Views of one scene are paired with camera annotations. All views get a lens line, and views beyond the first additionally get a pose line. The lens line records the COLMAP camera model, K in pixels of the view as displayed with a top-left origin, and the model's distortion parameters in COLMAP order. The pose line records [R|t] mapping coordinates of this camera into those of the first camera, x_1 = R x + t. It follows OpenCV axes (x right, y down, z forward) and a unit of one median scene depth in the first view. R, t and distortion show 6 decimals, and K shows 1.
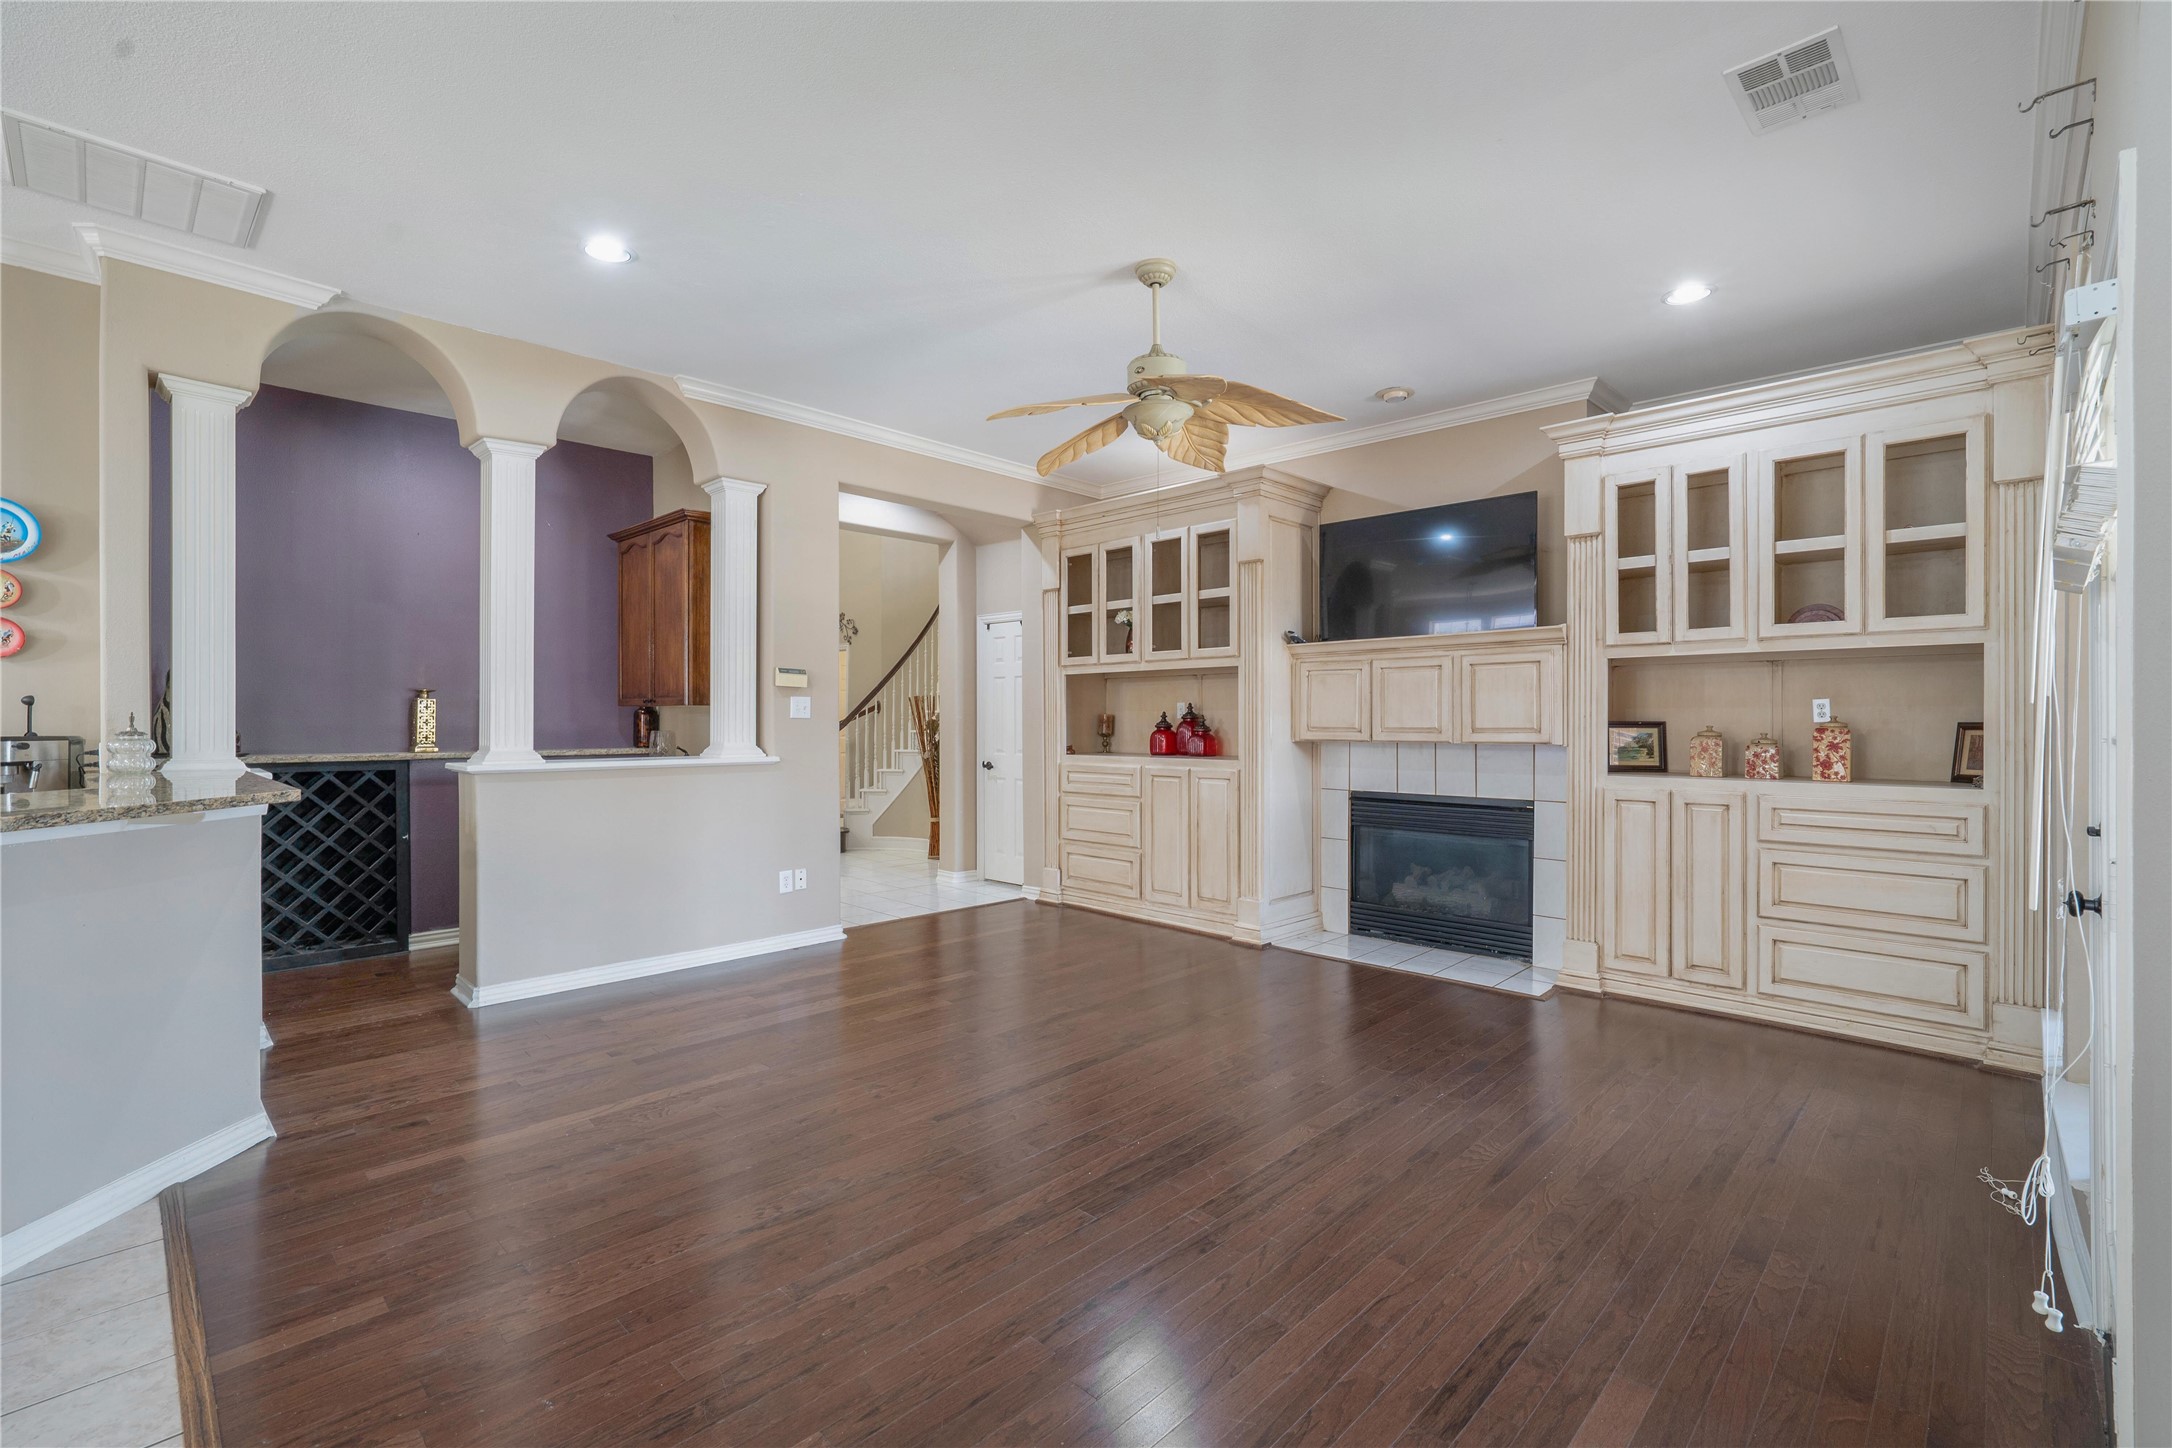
lens RADIAL K [[949.3, 0, 1086.0], [0, 949.3, 724.0], [0, 0, 1]] dist [-0.003730, -0.000290]
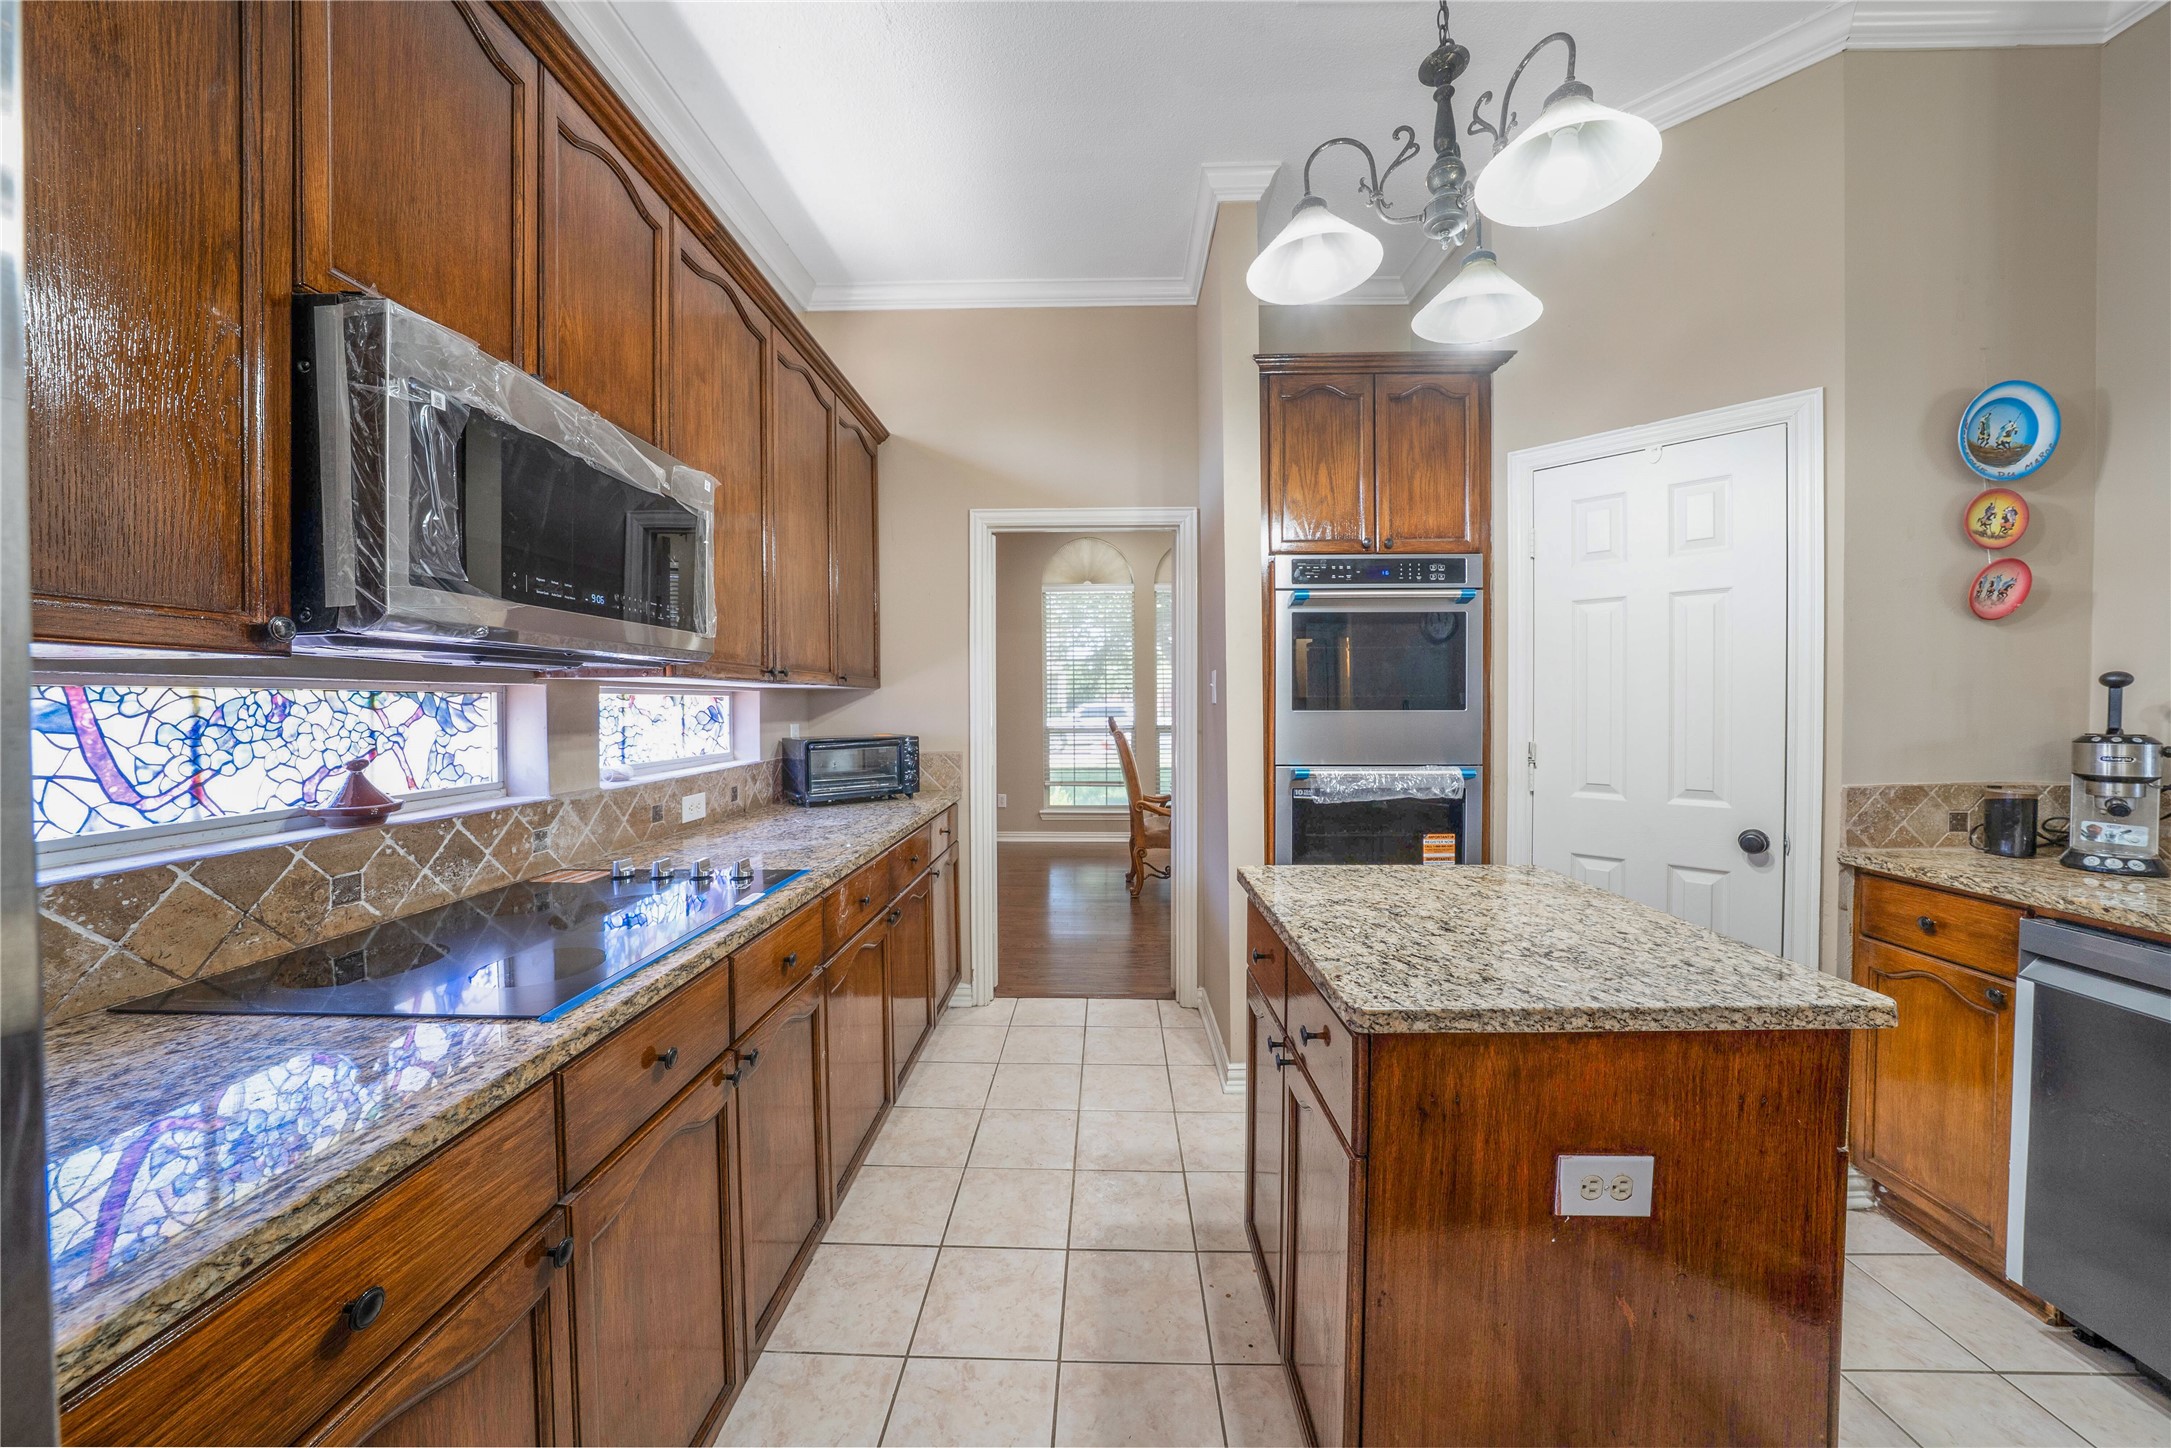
lens RADIAL K [[748.2, 0, 1091.6], [0, 748.2, 716.6], [0, 0, 1]] dist [-0.031258, 0.006207]
pose [[0.676271, 0.009291, -0.736594, -0.781678], [-0.000121, 0.999922, 0.012501, -0.003734], [0.736653, -0.008365, 0.676220, 0.098868]]
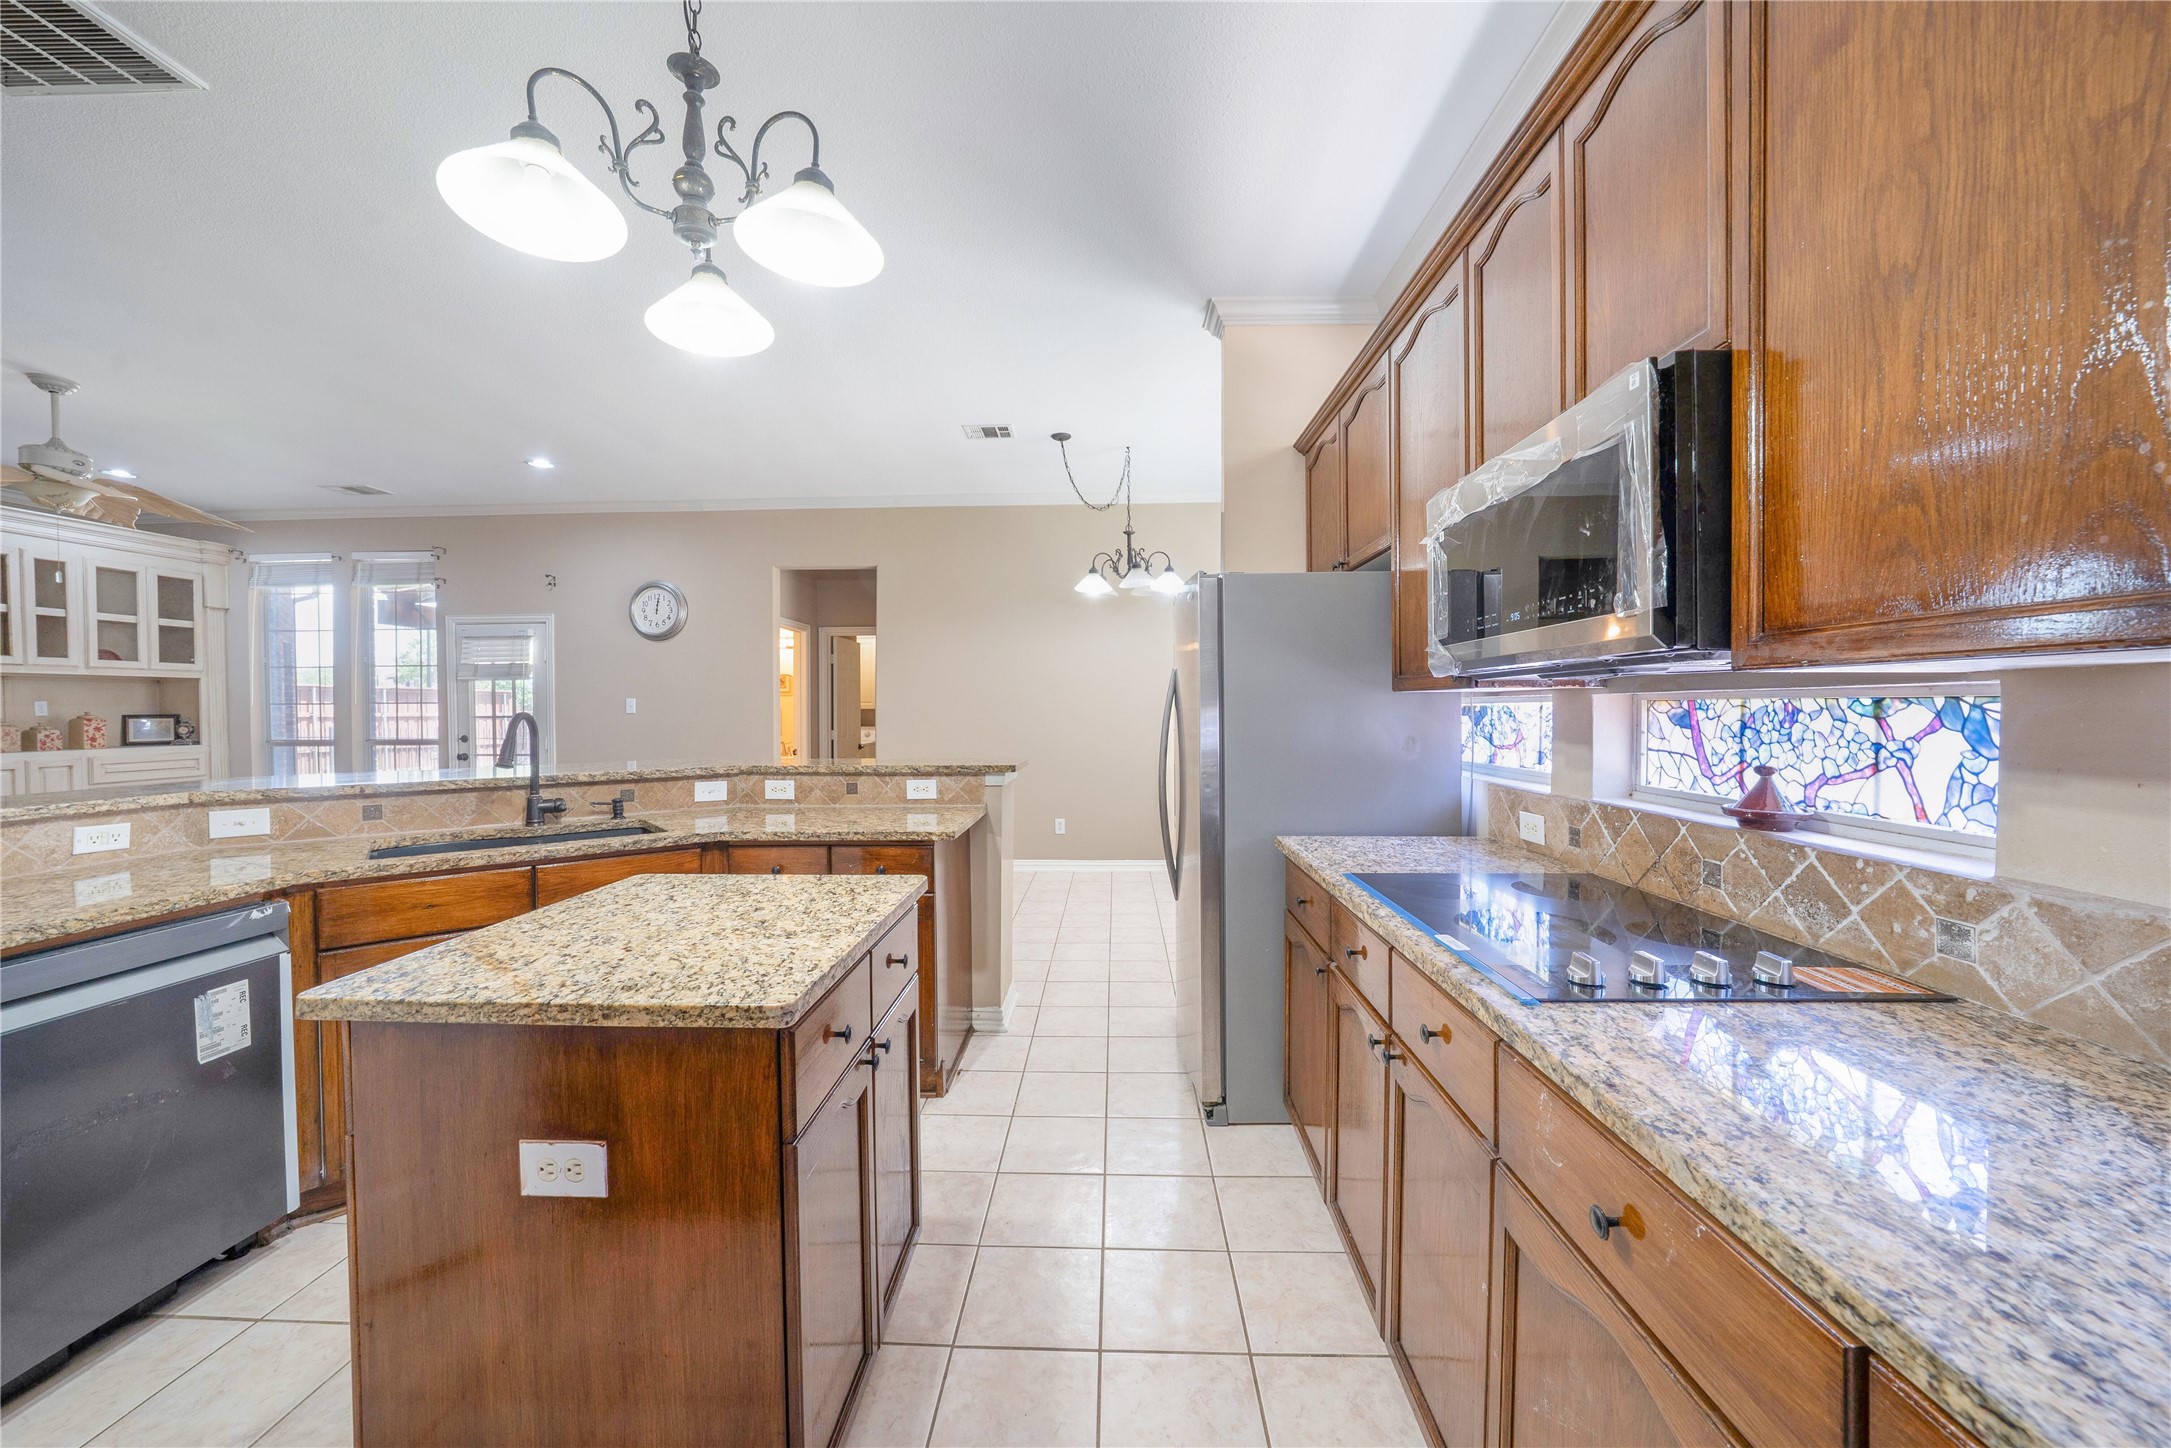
lens RADIAL K [[768.6, 0, 1088.1], [0, 768.6, 718.7], [0, 0, 1]] dist [-0.032078, 0.007107]
pose [[-0.670315, -0.010577, 0.742001, -1.159085], [0.006418, 0.999778, 0.020049, -0.009234], [-0.742049, 0.018201, -0.670099, 0.428259]]
